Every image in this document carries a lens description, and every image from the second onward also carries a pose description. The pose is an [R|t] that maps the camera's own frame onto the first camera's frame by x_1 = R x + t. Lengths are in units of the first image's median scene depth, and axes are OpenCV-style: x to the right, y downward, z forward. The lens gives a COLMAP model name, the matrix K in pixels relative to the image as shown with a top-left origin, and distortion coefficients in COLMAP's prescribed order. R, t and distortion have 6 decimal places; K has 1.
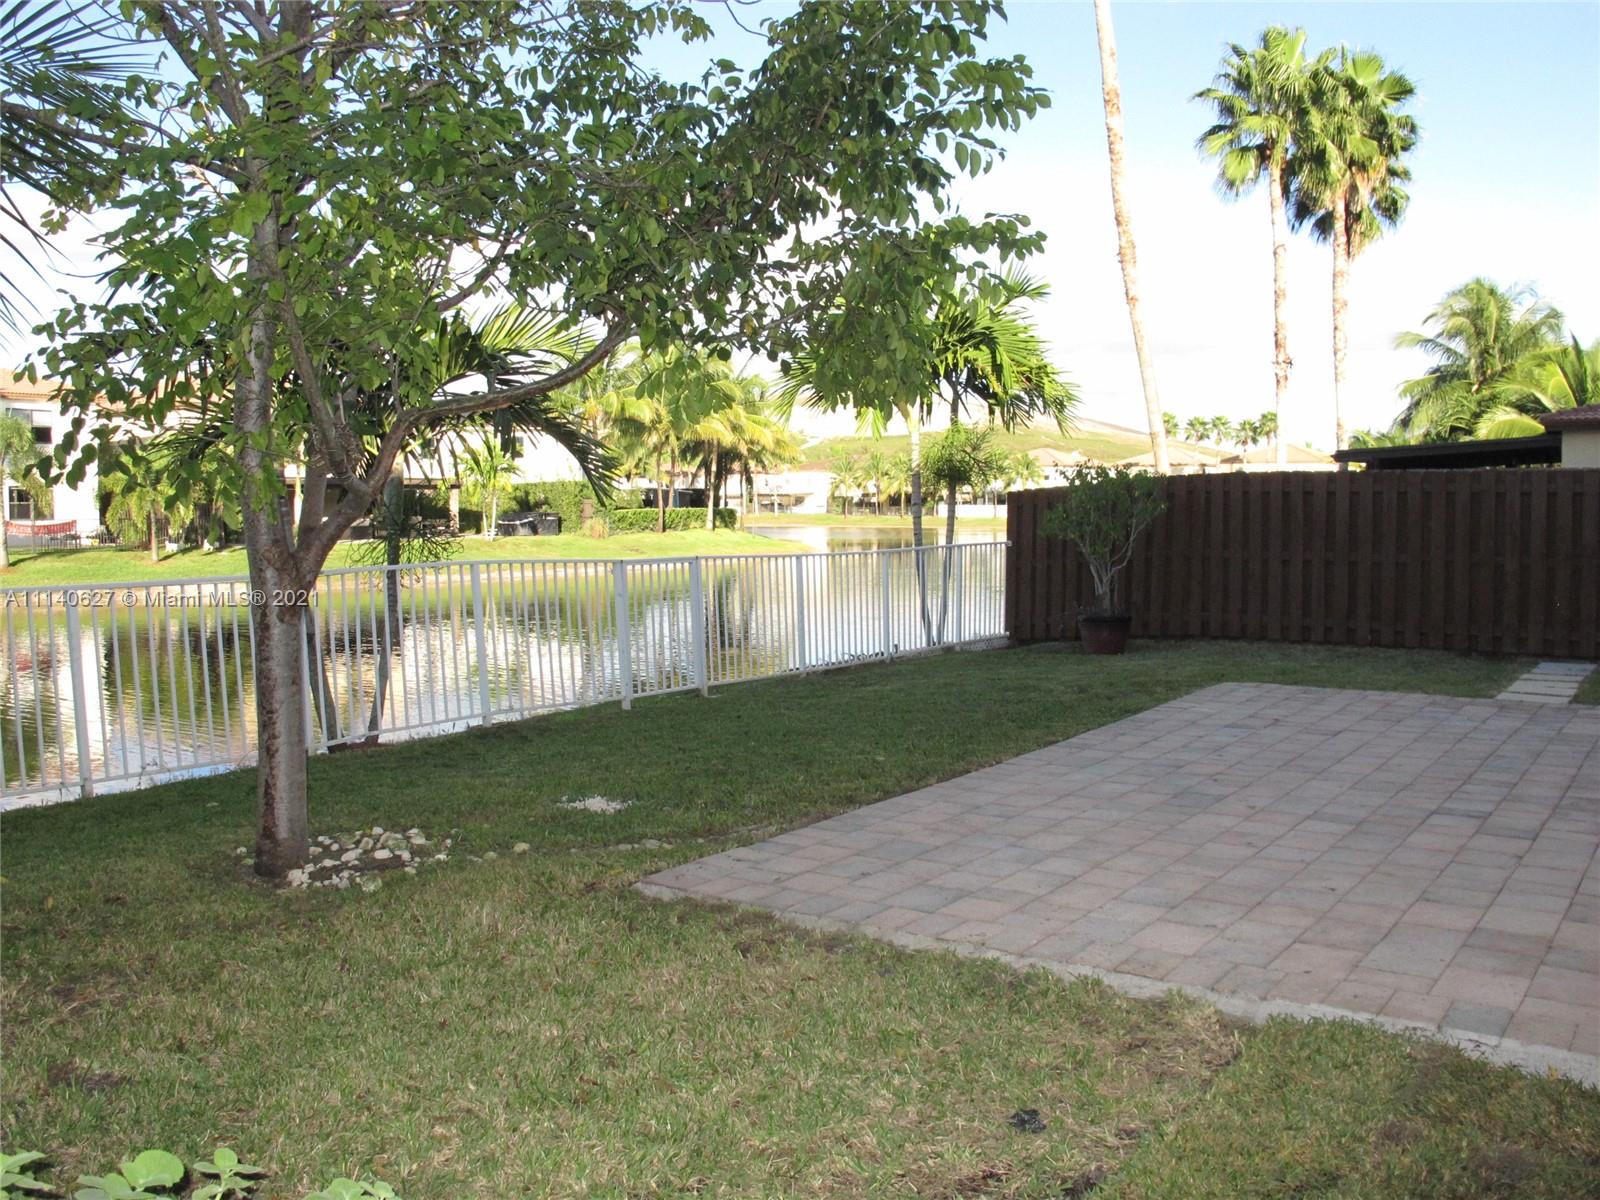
lens RADIAL K [[1337.3, 0, 790.2], [0, 1337.3, 592.6], [0, 0, 1]] dist [-0.141134, 0.101220]
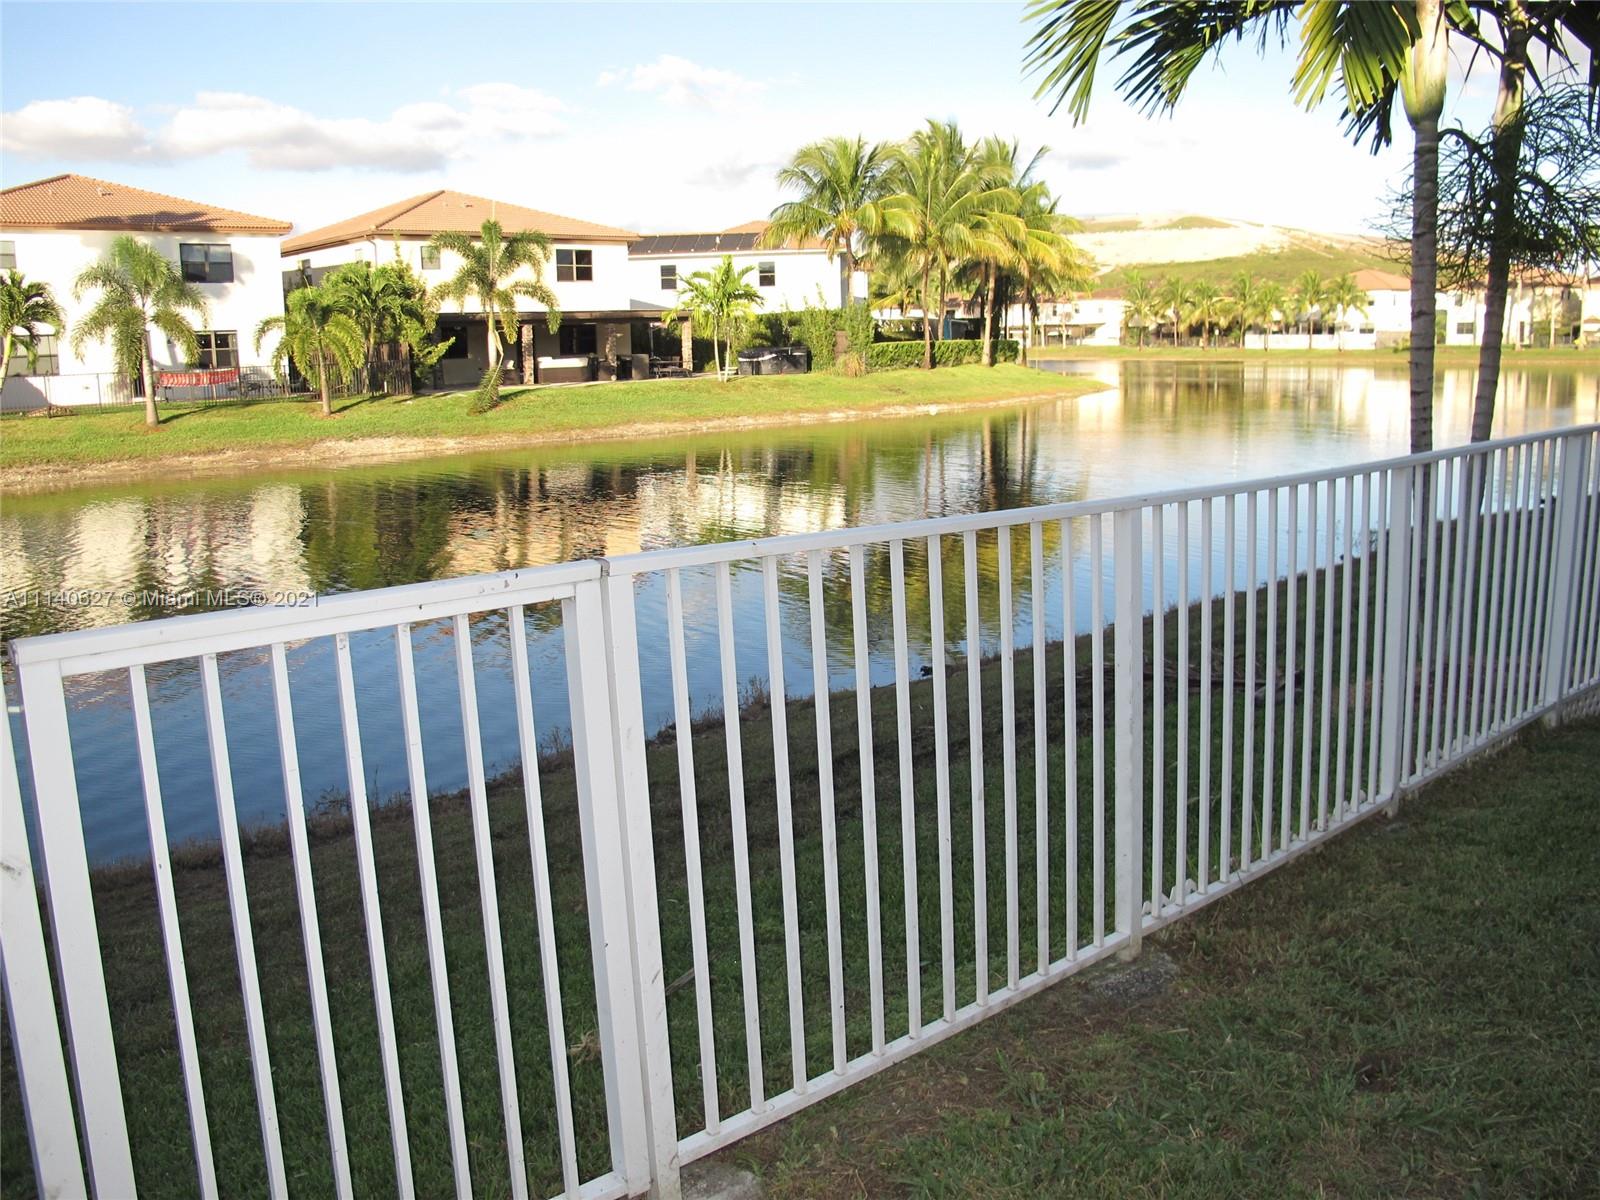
lens RADIAL K [[1337.3, 0, 790.2], [0, 1337.3, 592.6], [0, 0, 1]] dist [-0.141134, 0.101220]
pose [[0.977530, 0.020316, -0.209814, -0.000387], [0.005673, 0.992449, 0.122527, -0.006038], [0.210719, -0.120964, 0.970034, 0.108795]]
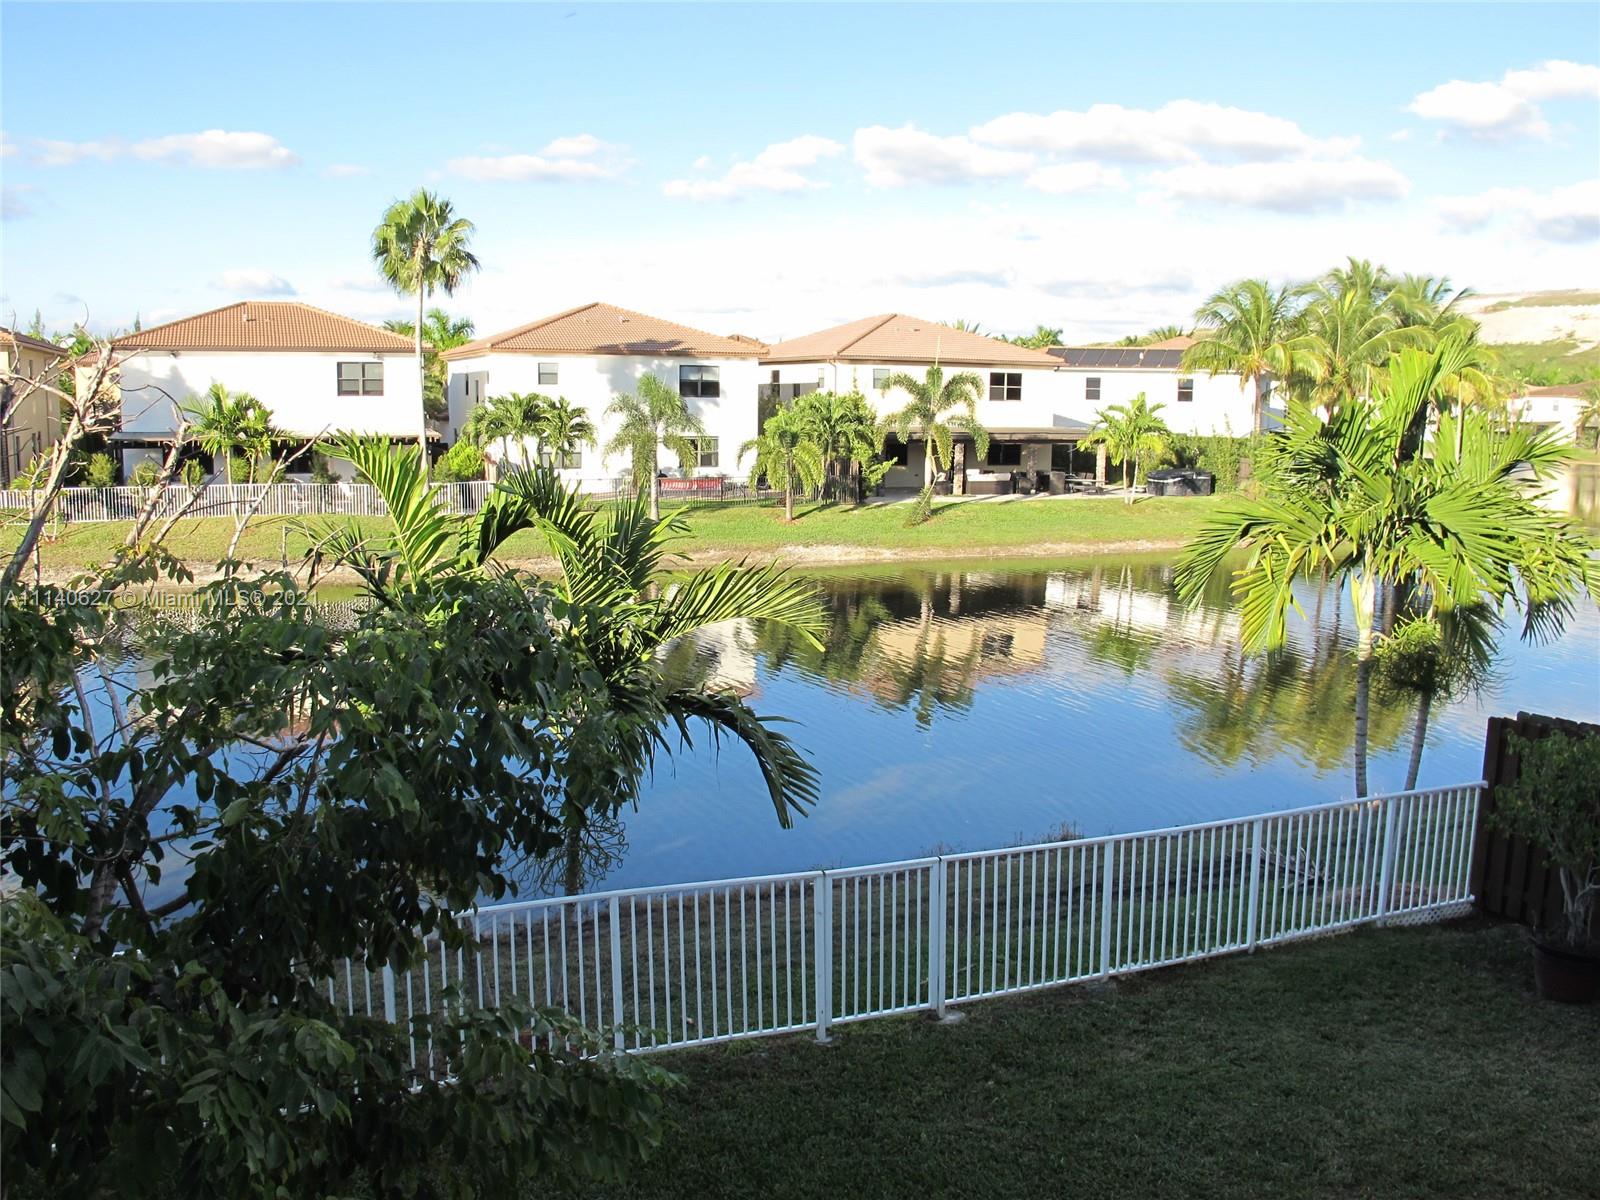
lens RADIAL K [[1337.3, 0, 790.2], [0, 1337.3, 592.6], [0, 0, 1]] dist [-0.141134, 0.101220]
pose [[0.861392, 0.087210, -0.500397, 0.033208], [-0.048206, 0.994740, 0.090382, -0.034888], [0.505647, -0.053732, 0.861065, 0.032683]]
